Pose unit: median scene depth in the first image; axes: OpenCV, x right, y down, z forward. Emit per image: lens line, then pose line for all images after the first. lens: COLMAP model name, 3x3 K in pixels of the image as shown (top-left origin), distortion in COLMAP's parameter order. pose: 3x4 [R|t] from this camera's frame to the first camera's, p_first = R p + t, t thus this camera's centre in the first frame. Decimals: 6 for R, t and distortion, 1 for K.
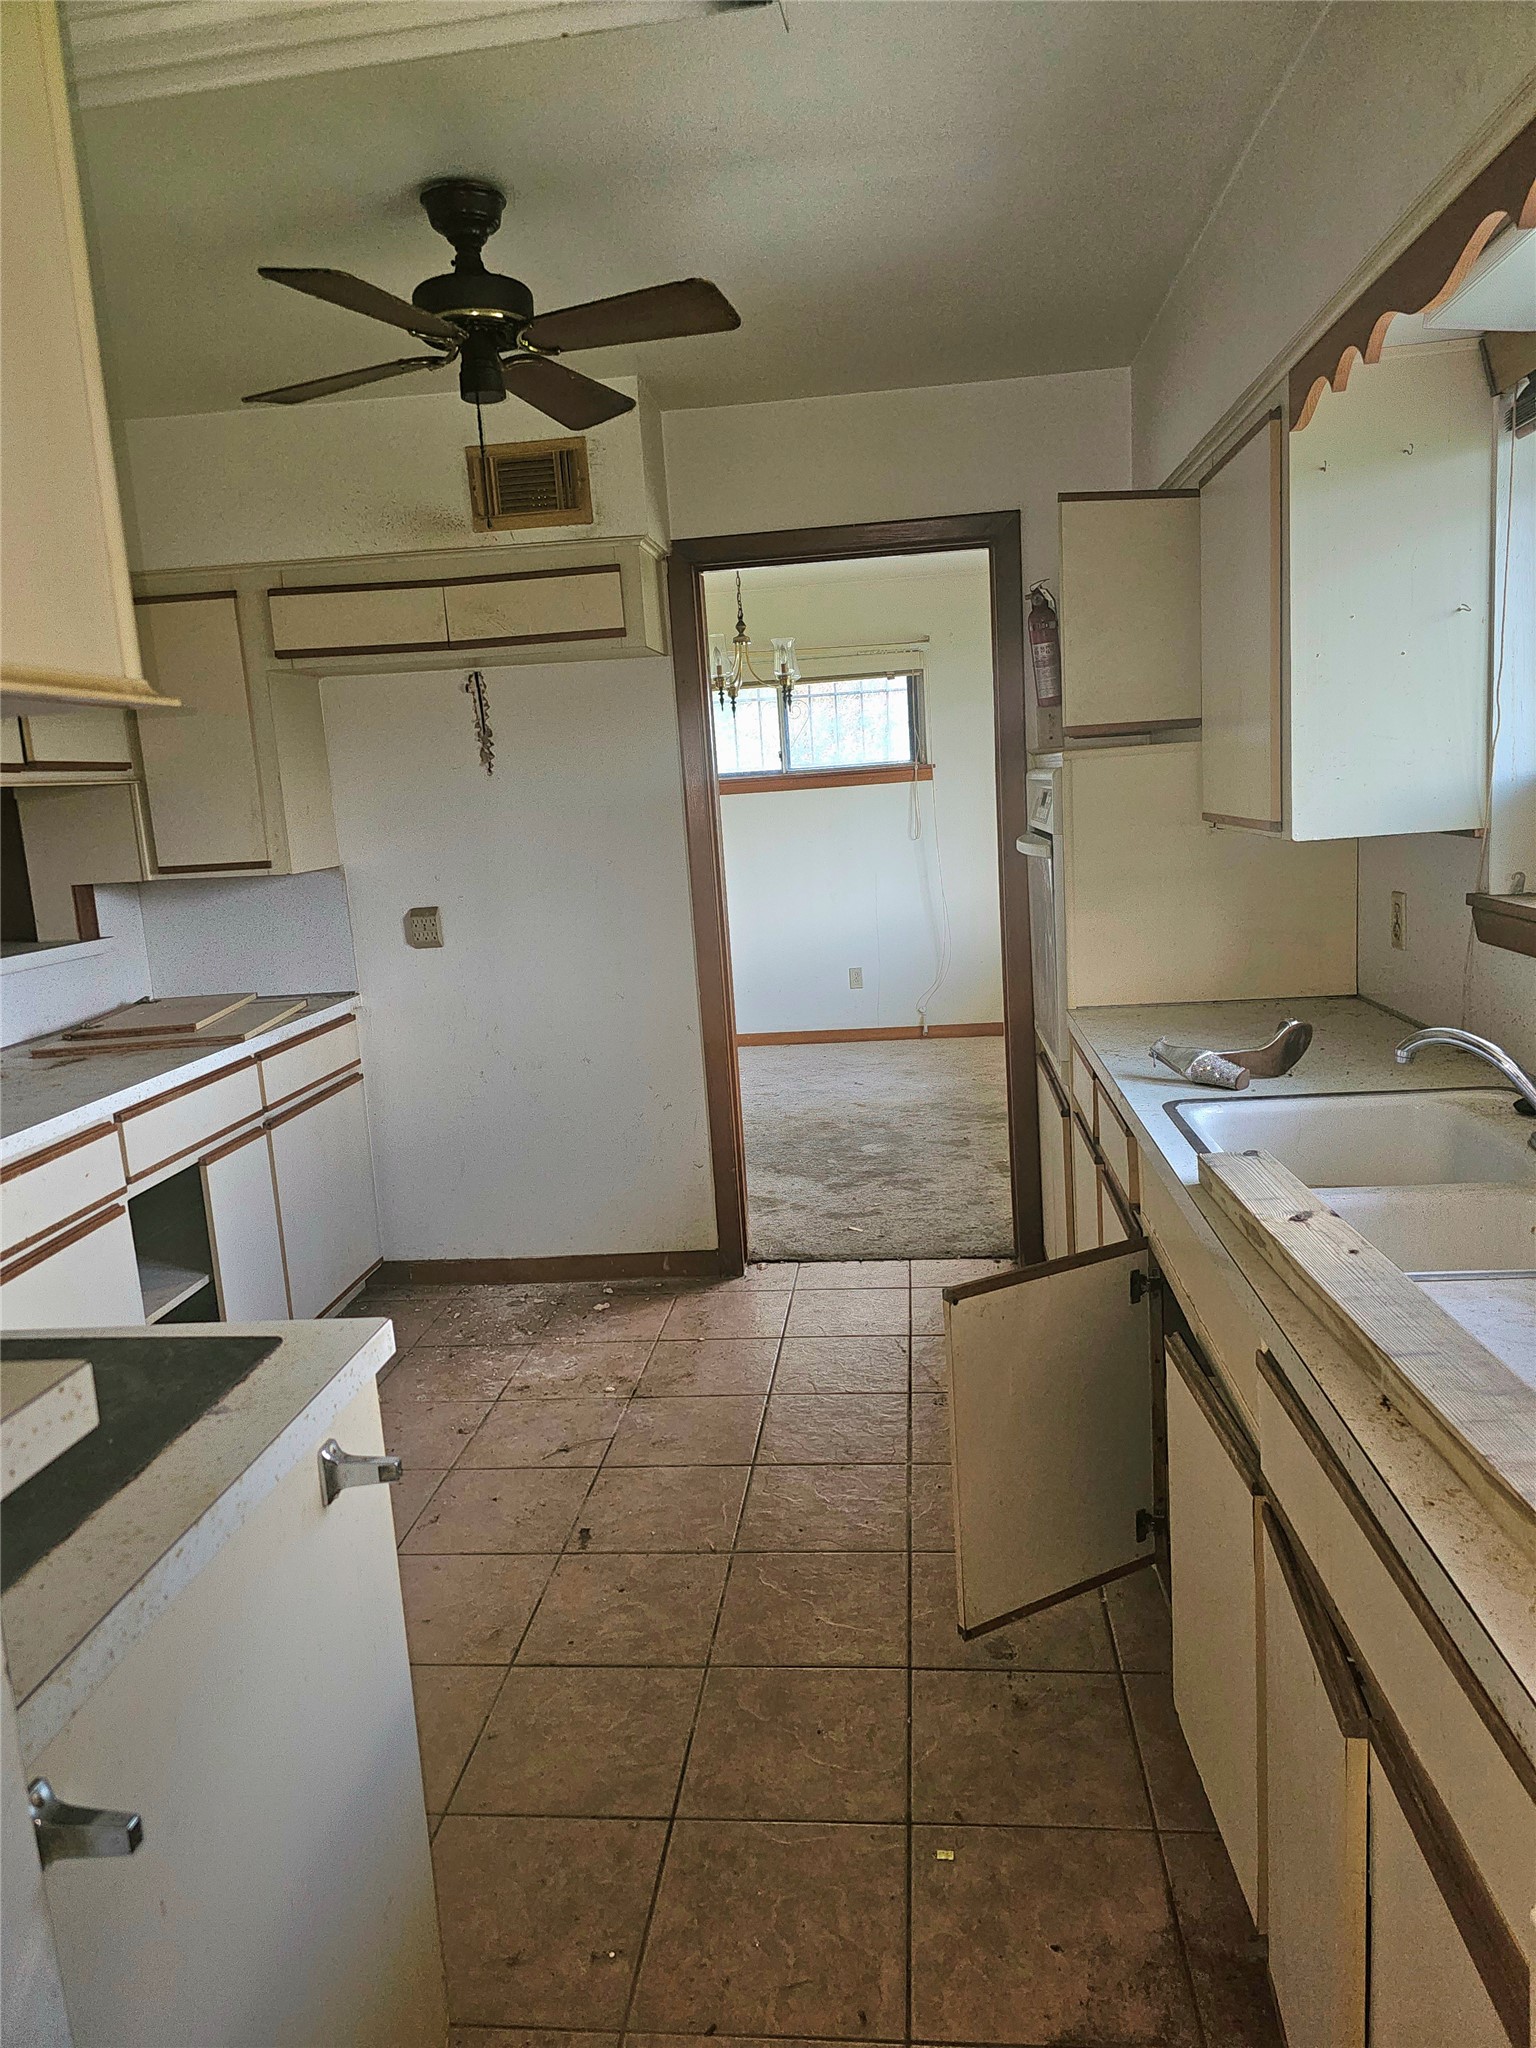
lens RADIAL K [[1377.1, 0, 770.3], [0, 1377.1, 1028.2], [0, 0, 1]] dist [0.000712, -0.002350]
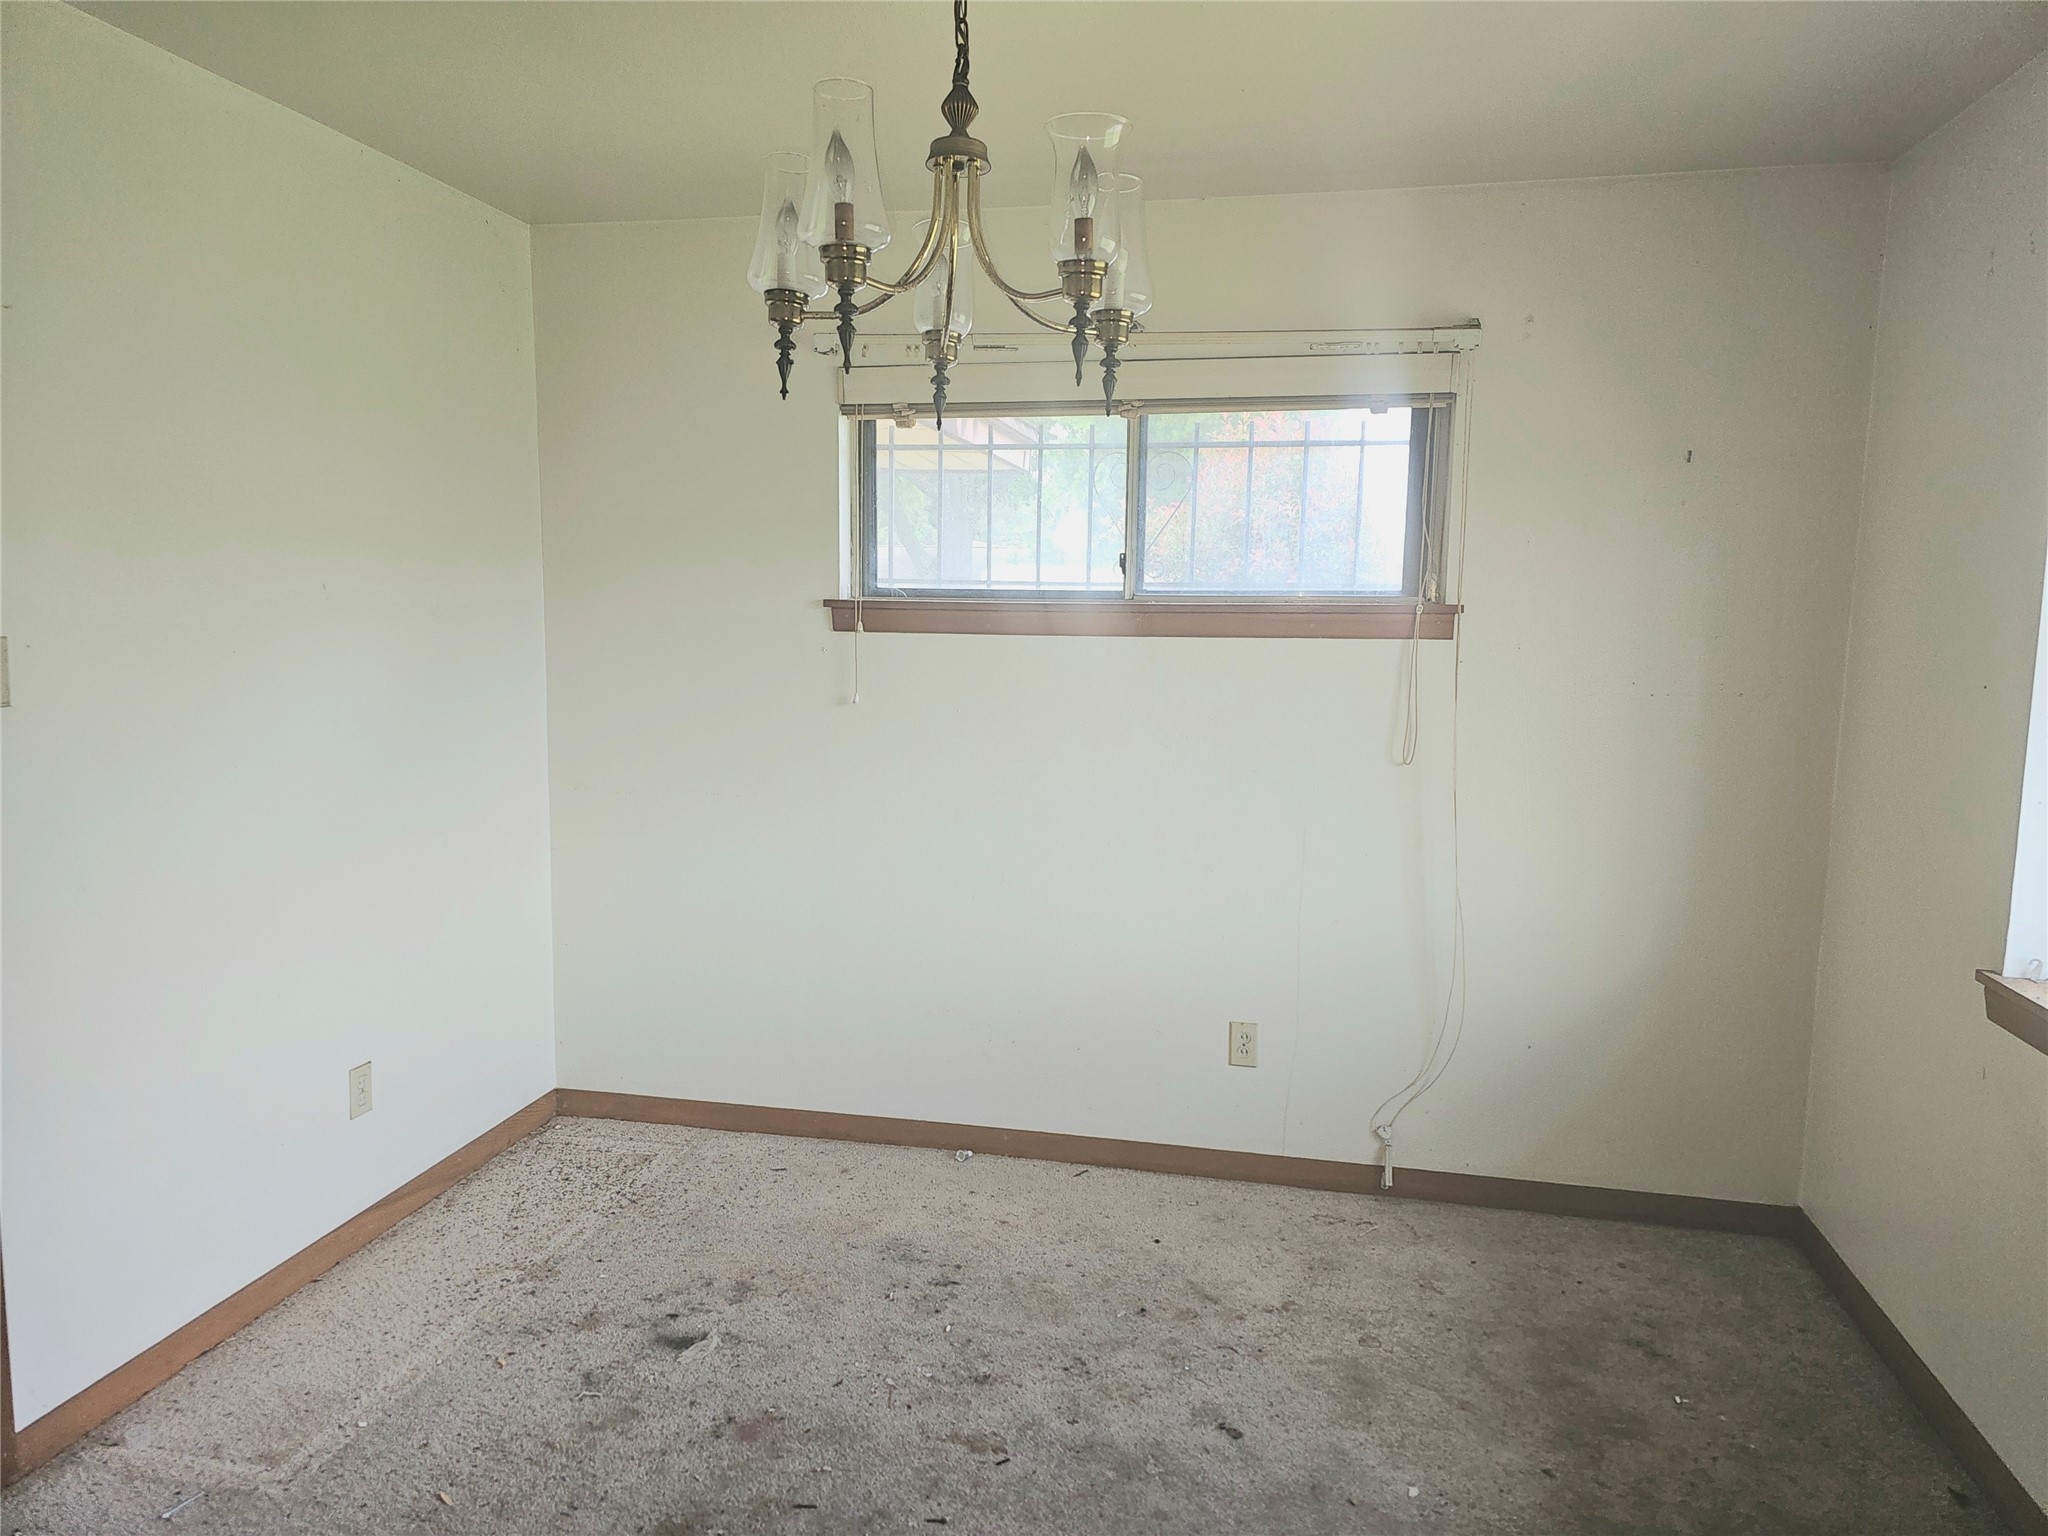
lens RADIAL K [[1377.1, 0, 1017.0], [0, 1377.1, 763.7], [0, 0, 1]] dist [0.000712, -0.002350]
pose [[0.991257, 0.089529, -0.096918, 0.023619], [-0.094349, 0.994460, -0.046339, -0.104859], [0.092232, 0.055078, 0.994213, 0.536795]]
